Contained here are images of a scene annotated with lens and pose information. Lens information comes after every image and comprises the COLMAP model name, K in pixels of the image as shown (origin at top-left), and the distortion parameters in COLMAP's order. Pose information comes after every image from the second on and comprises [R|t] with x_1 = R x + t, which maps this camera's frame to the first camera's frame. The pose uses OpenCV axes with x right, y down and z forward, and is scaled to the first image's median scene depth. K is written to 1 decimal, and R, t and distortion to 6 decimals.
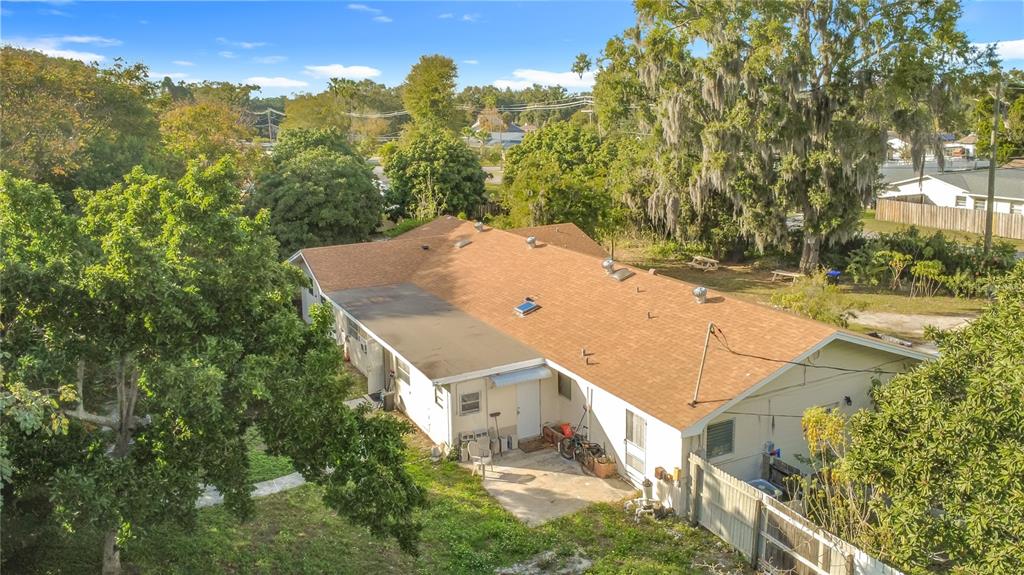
lens RADIAL K [[765.4, 0, 522.4], [0, 765.4, 278.9], [0, 0, 1]] dist [0.015789, -0.011909]
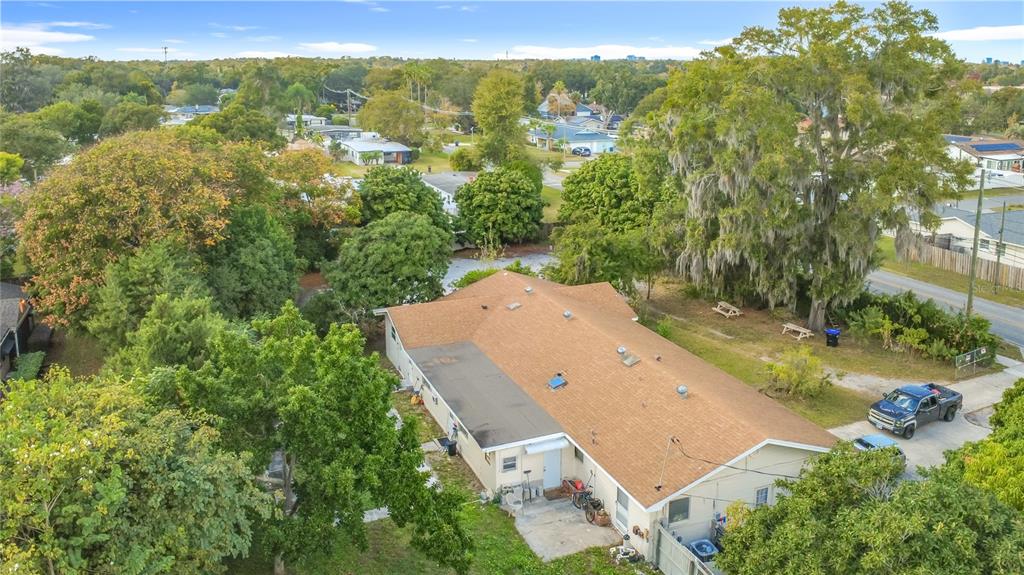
lens RADIAL K [[765.4, 0, 511.6], [0, 765.4, 286.4], [0, 0, 1]] dist [0.015789, -0.011909]
pose [[0.994501, 0.035514, -0.098526, 0.051828], [-0.029963, 0.997910, 0.057256, -0.201649], [0.100353, -0.053989, 0.993486, -0.312785]]
